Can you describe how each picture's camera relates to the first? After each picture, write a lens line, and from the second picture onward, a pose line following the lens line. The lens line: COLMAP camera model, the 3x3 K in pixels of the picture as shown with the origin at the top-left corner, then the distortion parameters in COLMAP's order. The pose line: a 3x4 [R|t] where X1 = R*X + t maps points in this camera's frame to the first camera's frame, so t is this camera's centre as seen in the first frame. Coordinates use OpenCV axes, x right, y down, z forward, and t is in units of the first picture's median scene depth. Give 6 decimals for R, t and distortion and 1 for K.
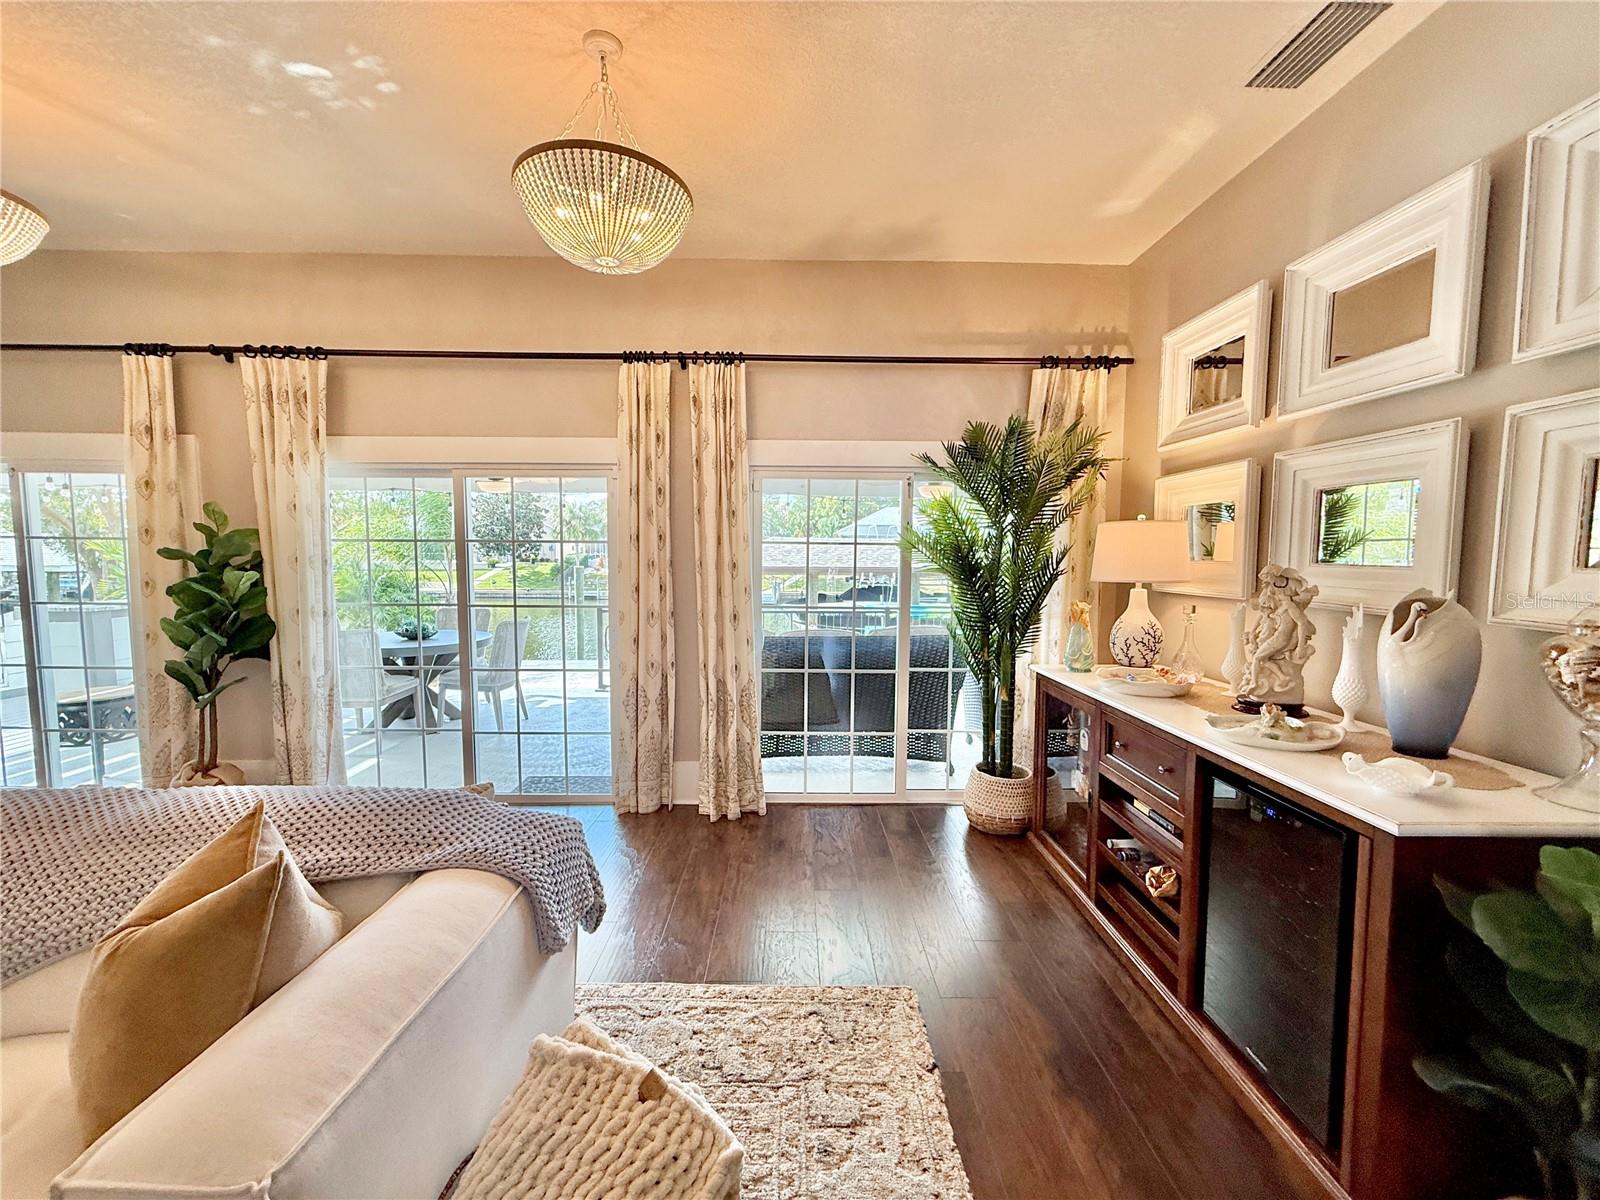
lens RADIAL K [[637.5, 0, 796.0], [0, 637.5, 600.3], [0, 0, 1]] dist [-0.001467, 0.000772]
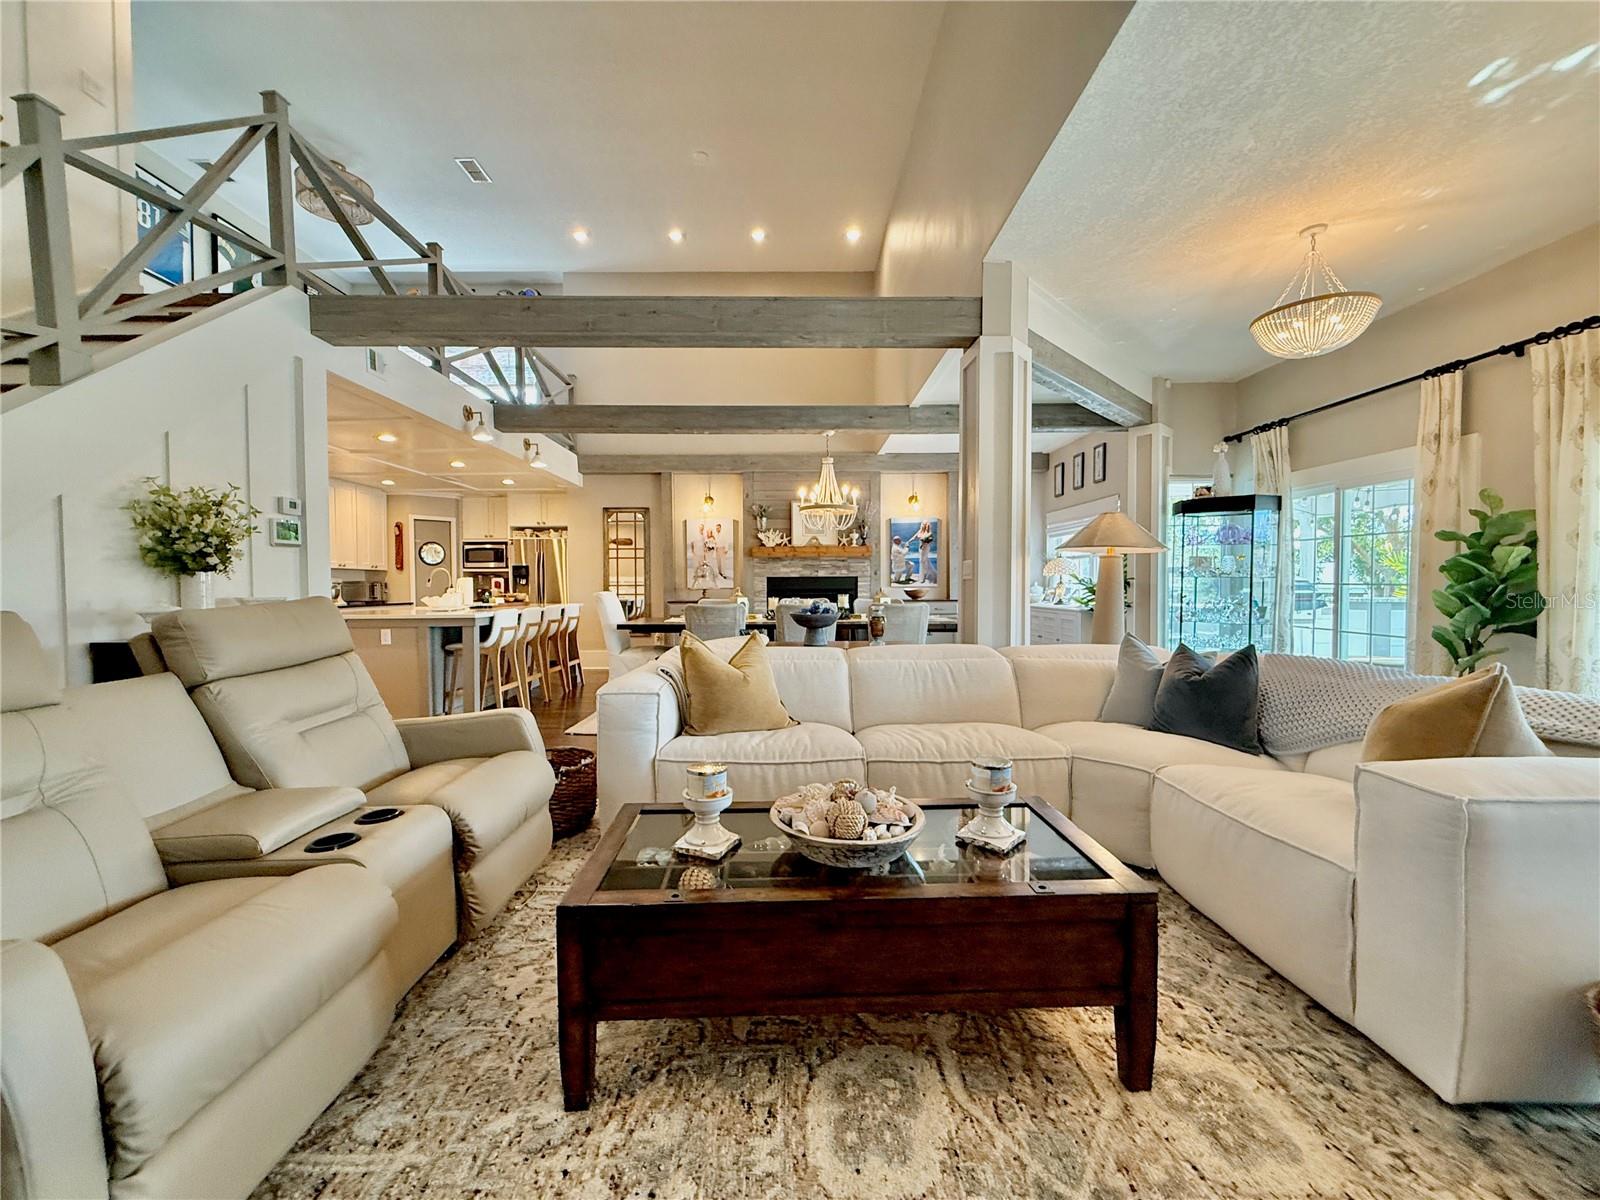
lens RADIAL K [[637.5, 0, 795.5], [0, 637.5, 600.6], [0, 0, 1]] dist [-0.001467, 0.000772]
pose [[-0.001367, 0.021227, -0.999774, 0.199822], [-0.073355, 0.997079, 0.021270, 0.106599], [0.997305, 0.073368, 0.000195, -0.191036]]
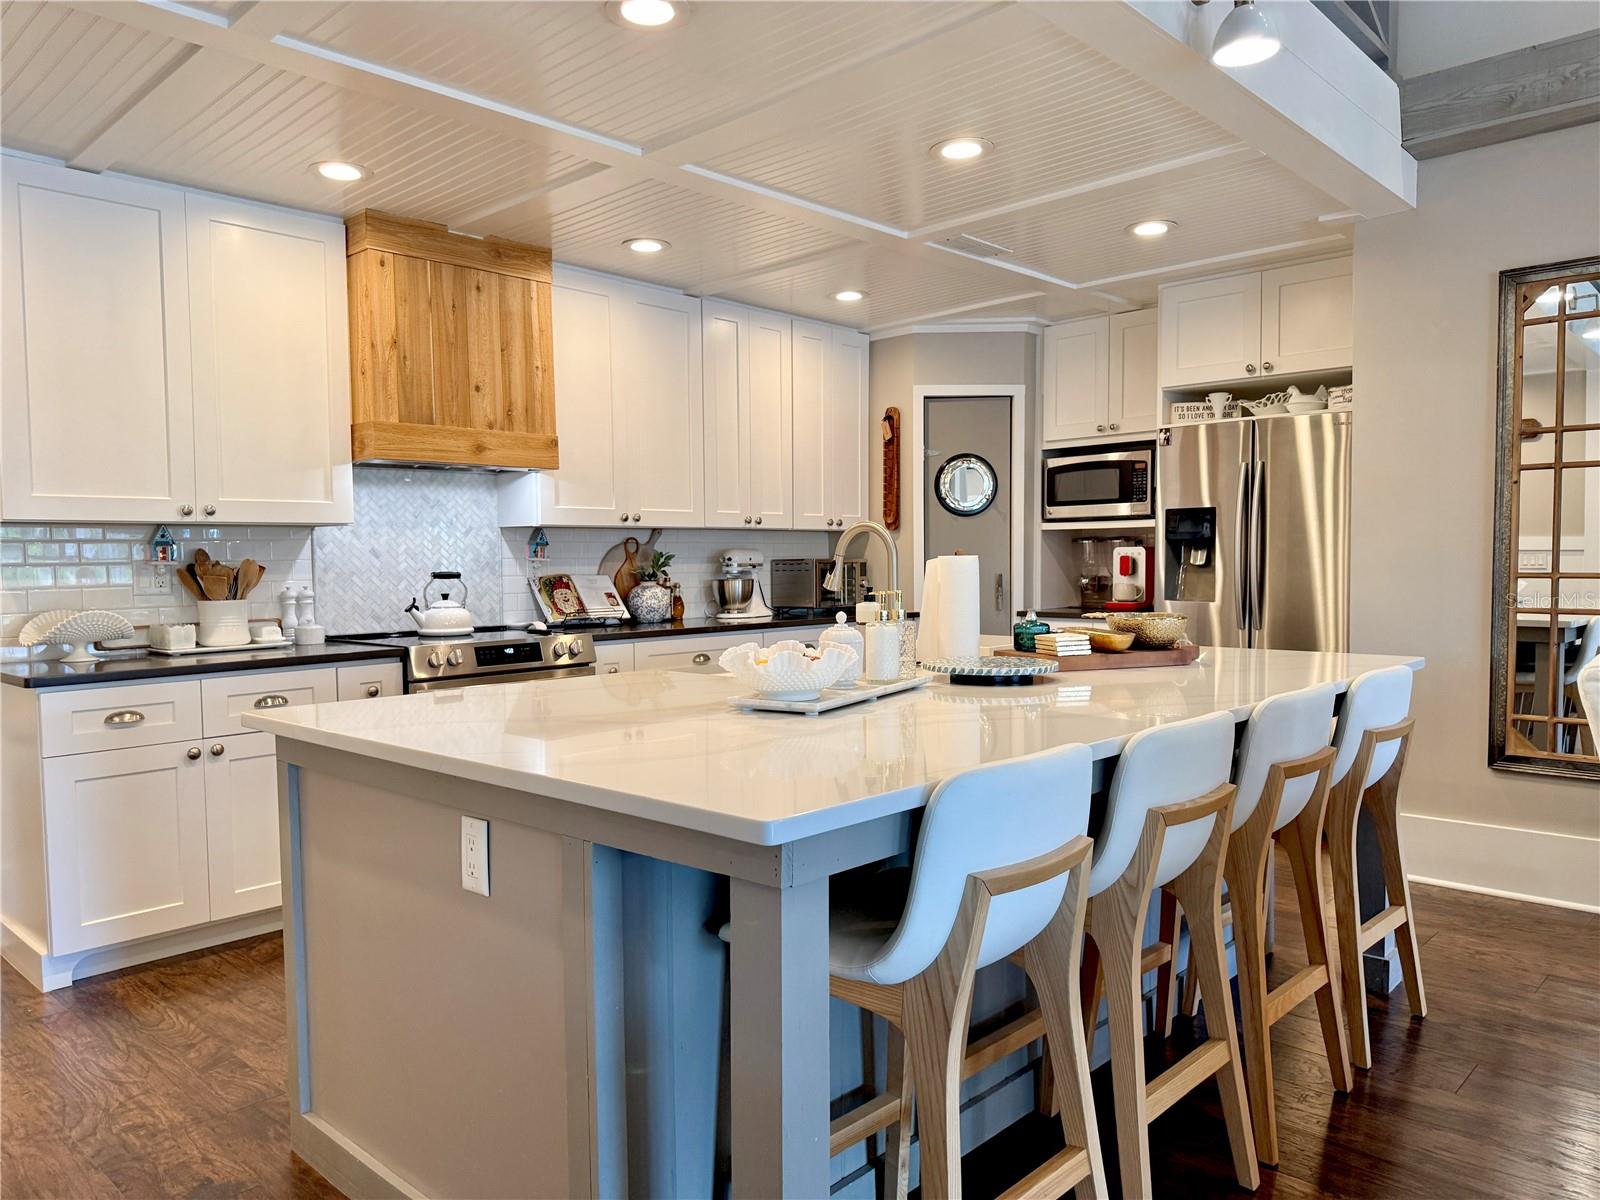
lens RADIAL K [[1128.7, 0, 798.8], [0, 1128.7, 620.0], [0, 0, 1]] dist [0.031889, -0.045237]
pose [[-0.695676, 0.042173, -0.717117, -1.011214], [-0.049178, 0.993137, 0.106113, 0.114618], [0.716671, 0.109087, -0.688828, -0.662292]]
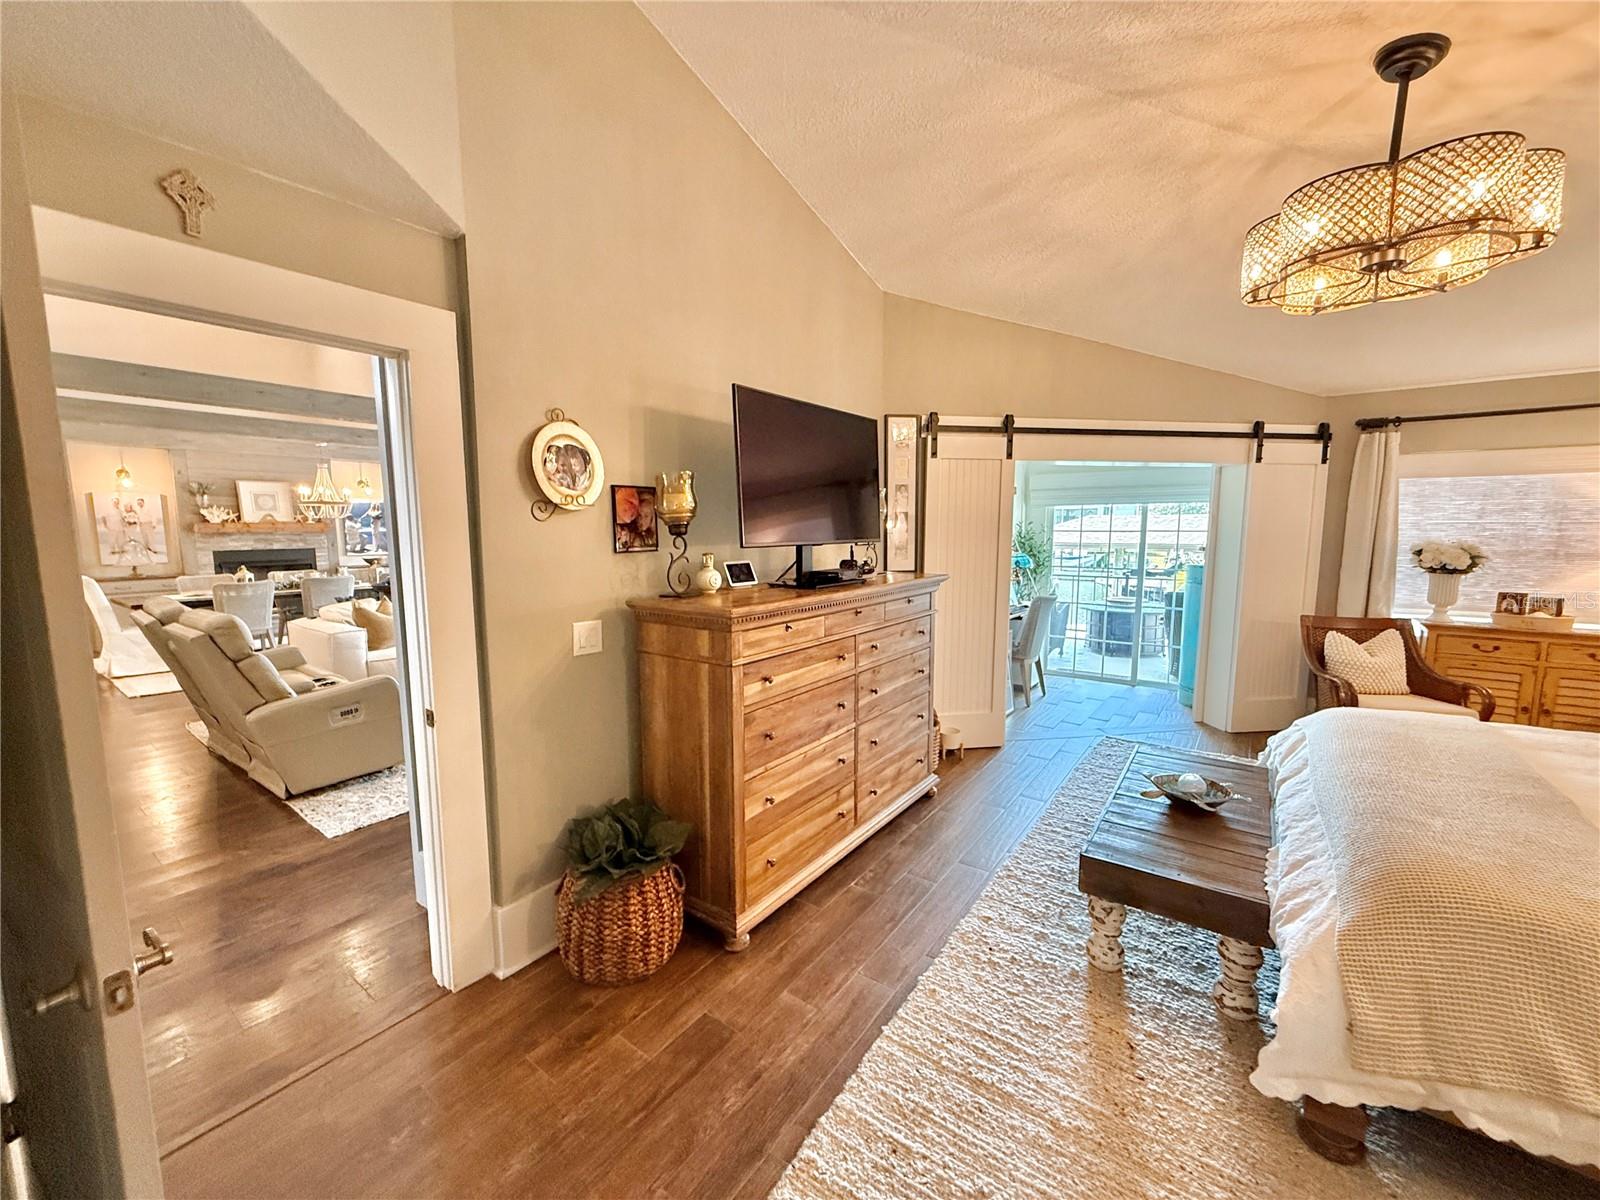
lens RADIAL K [[637.5, 0, 795.7], [0, 637.5, 598.7], [0, 0, 1]] dist [-0.001467, 0.000772]
pose [[0.800237, 0.059821, -0.596692, 1.249329], [-0.038039, 0.998072, 0.049046, 0.051507], [0.598476, -0.016551, 0.800970, -0.993441]]
